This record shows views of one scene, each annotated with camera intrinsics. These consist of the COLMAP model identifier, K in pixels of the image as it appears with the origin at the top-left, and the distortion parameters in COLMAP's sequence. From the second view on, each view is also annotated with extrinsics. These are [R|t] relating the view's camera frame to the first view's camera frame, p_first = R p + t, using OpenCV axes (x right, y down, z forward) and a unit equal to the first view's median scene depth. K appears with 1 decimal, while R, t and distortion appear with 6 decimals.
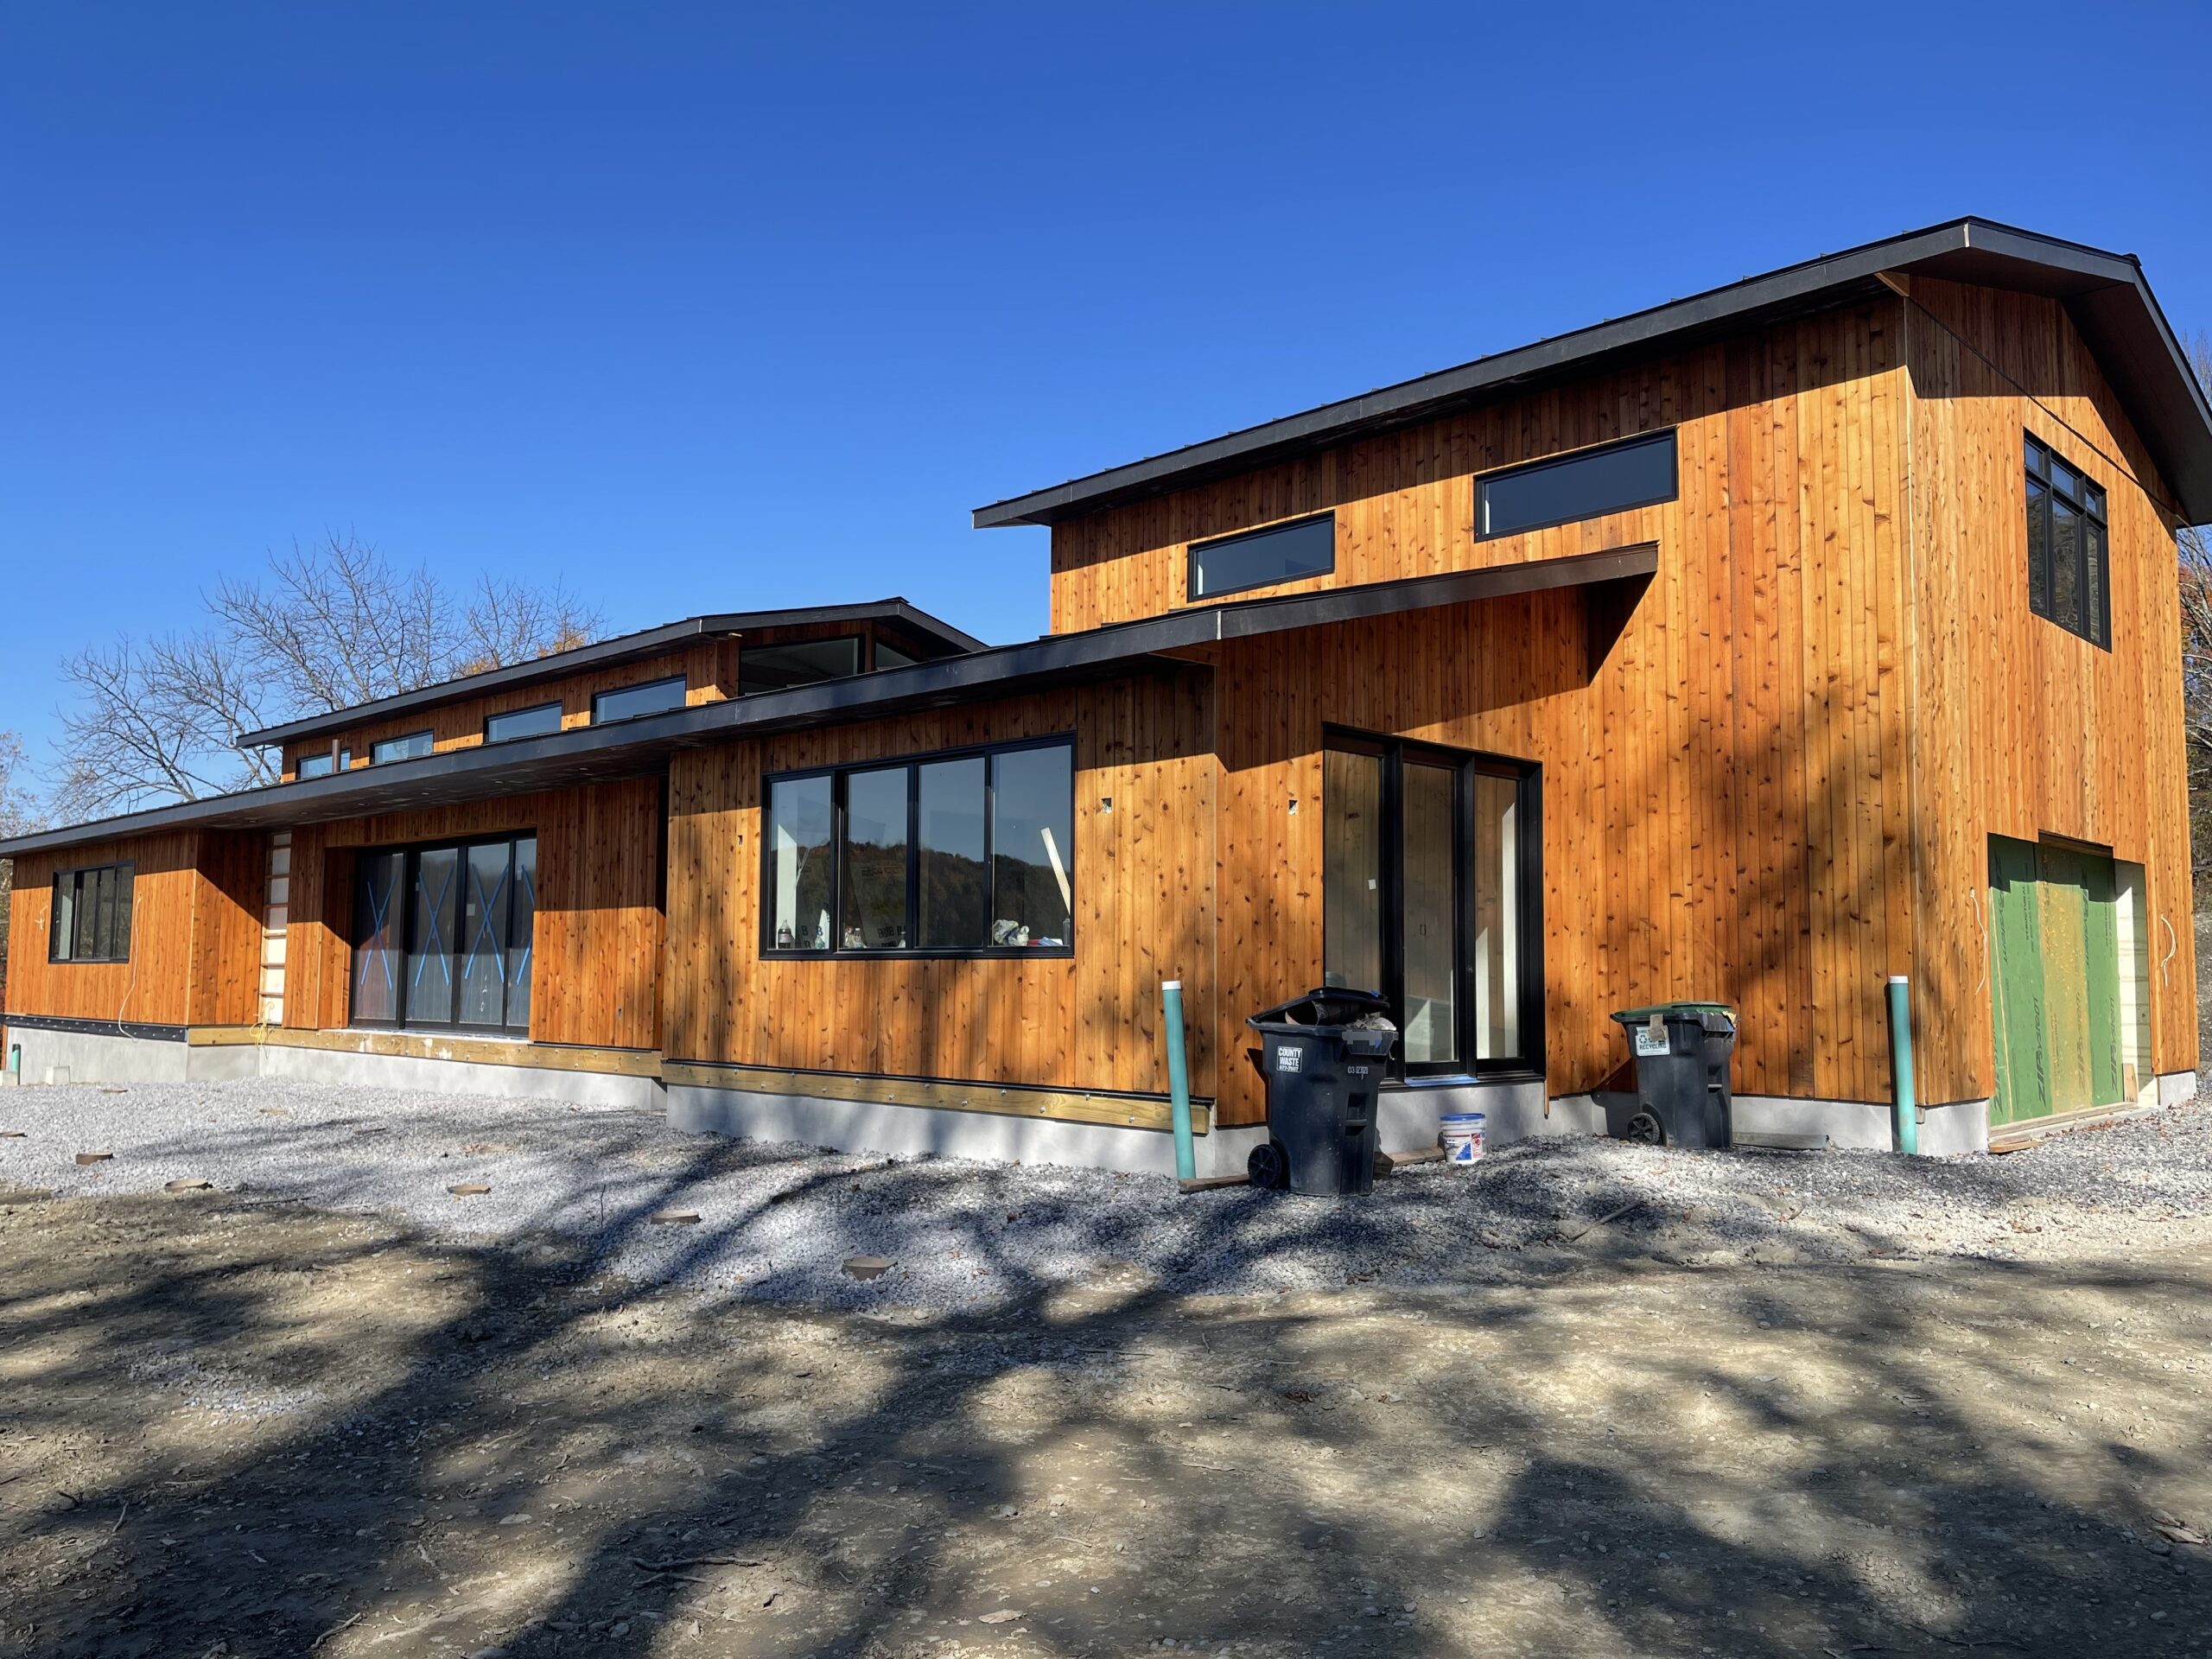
lens RADIAL K [[1665.4, 0, 1104.7], [0, 1665.4, 833.8], [0, 0, 1]] dist [0.056324, -0.057675]
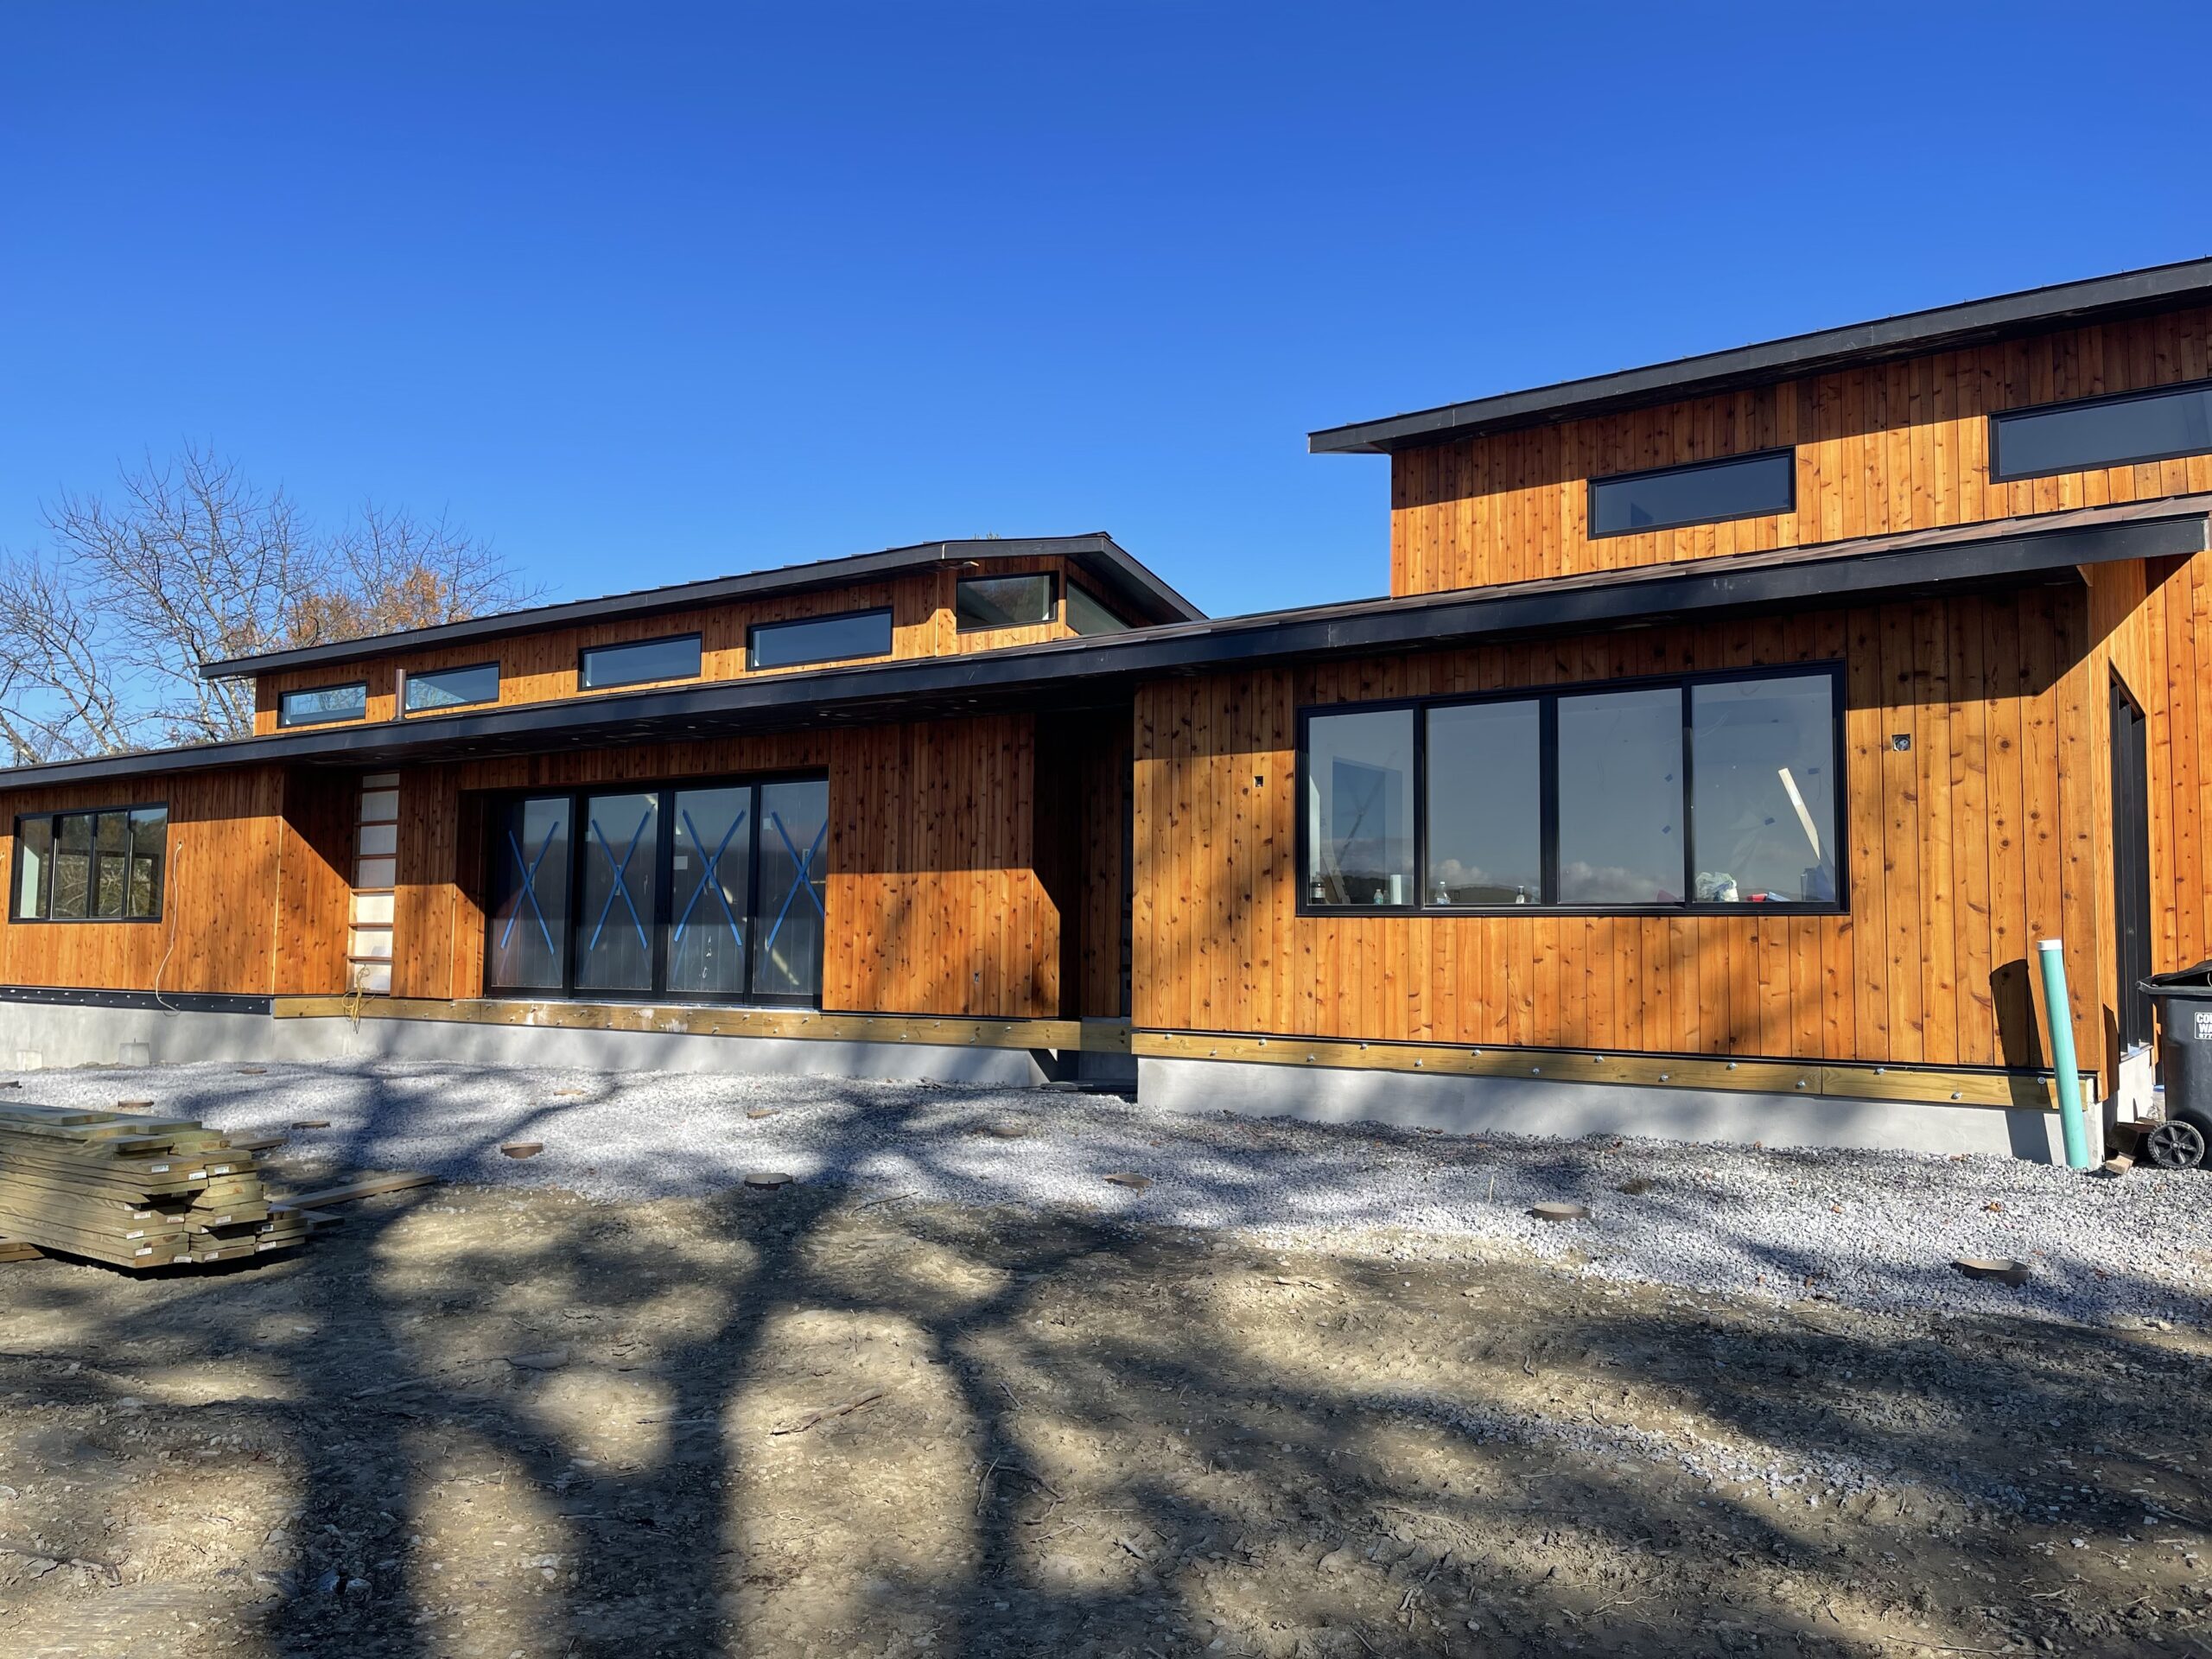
lens RADIAL K [[1665.4, 0, 1099.5], [0, 1665.4, 841.4], [0, 0, 1]] dist [0.056324, -0.057675]
pose [[0.985833, 0.015533, 0.167012, -0.355822], [-0.018442, 0.999704, 0.015881, 0.018318], [-0.166716, -0.018736, 0.985827, 0.114787]]
